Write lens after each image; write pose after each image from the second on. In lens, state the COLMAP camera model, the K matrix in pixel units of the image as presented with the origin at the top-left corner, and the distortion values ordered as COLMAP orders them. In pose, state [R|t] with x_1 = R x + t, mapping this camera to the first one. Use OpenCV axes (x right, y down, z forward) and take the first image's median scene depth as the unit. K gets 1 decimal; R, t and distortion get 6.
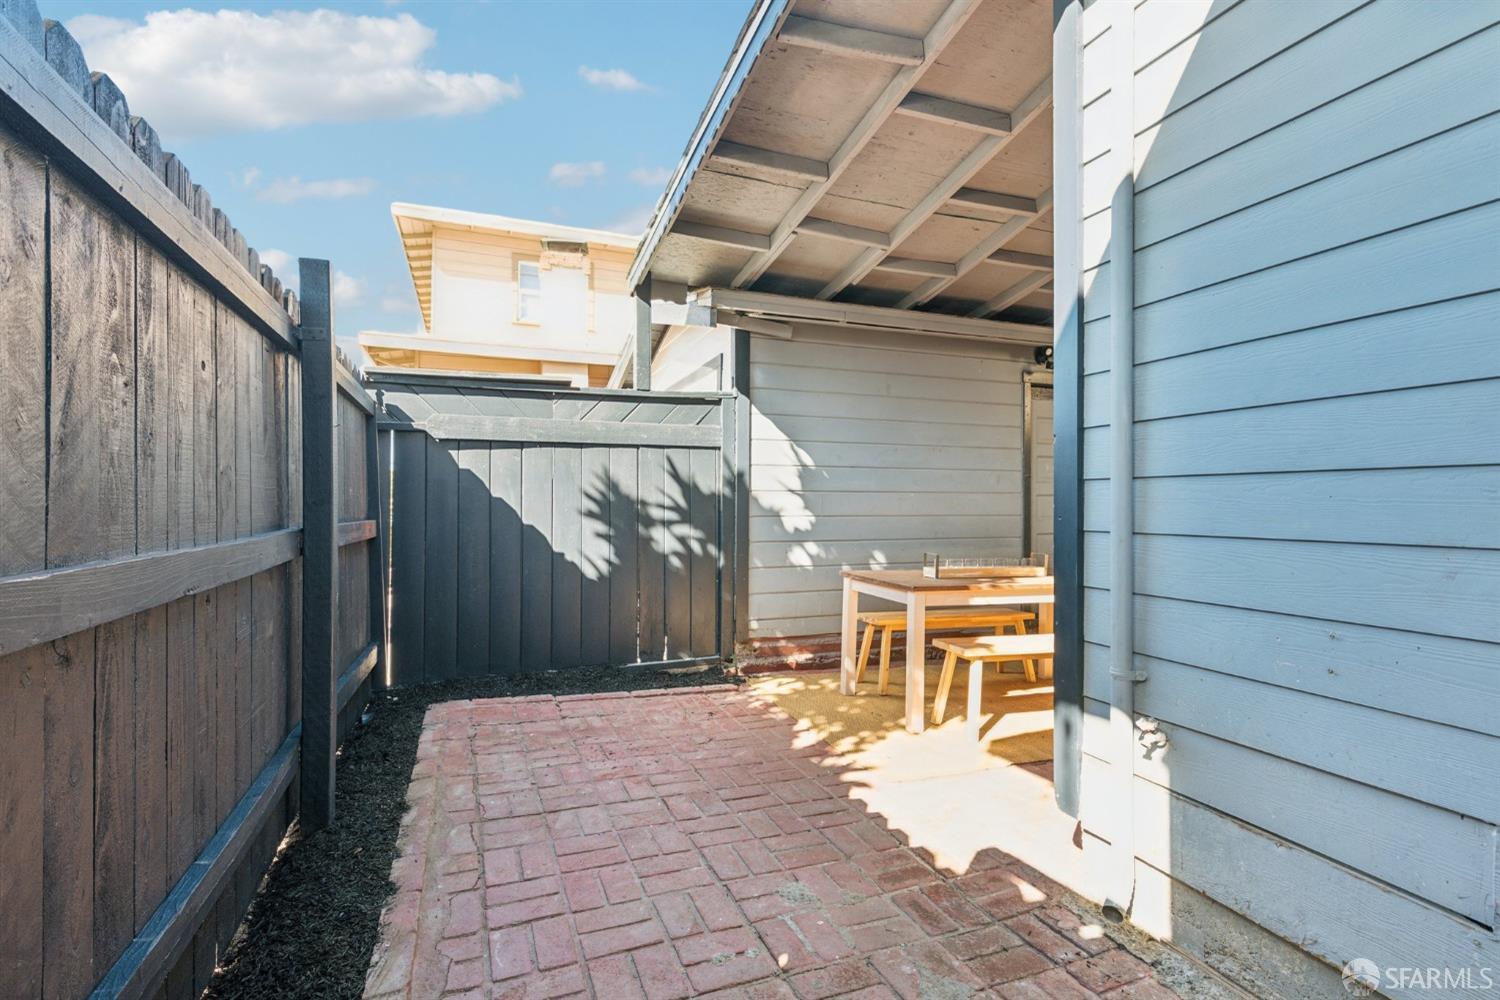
lens RADIAL K [[681.9, 0, 748.6], [0, 681.9, 510.0], [0, 0, 1]] dist [0.020277, -0.001799]
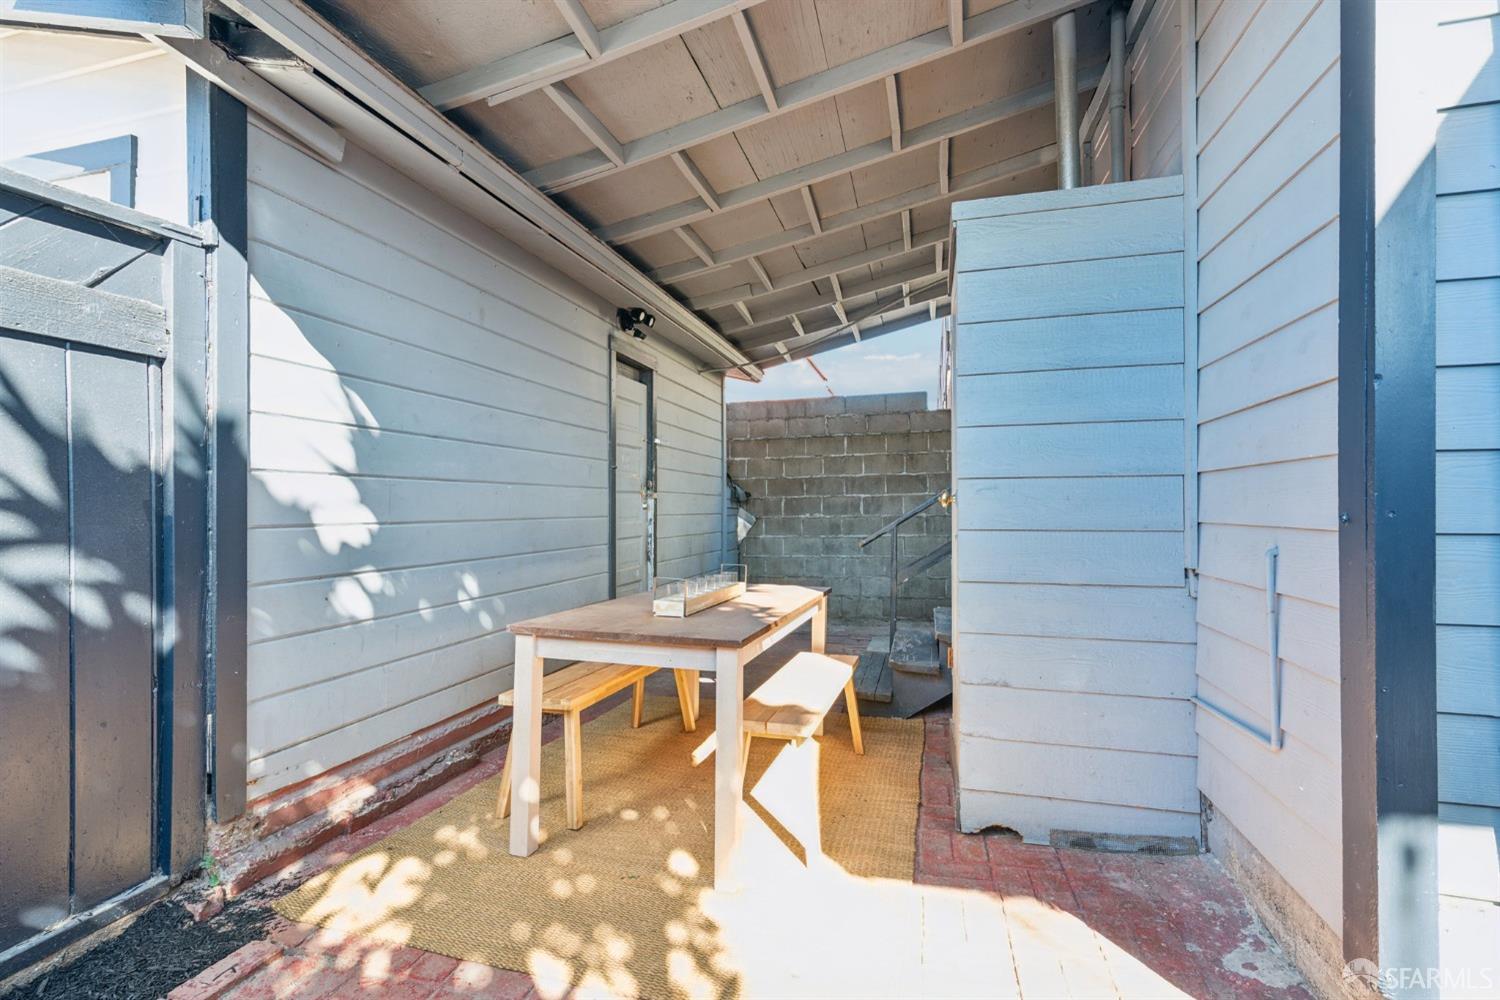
lens RADIAL K [[681.9, 0, 745.8], [0, 681.9, 501.4], [0, 0, 1]] dist [0.020277, -0.001799]
pose [[0.580170, 0.011318, 0.814416, -0.177230], [-0.005232, 0.999935, -0.010169, -0.001834], [-0.814478, 0.001638, 0.580192, 0.480146]]
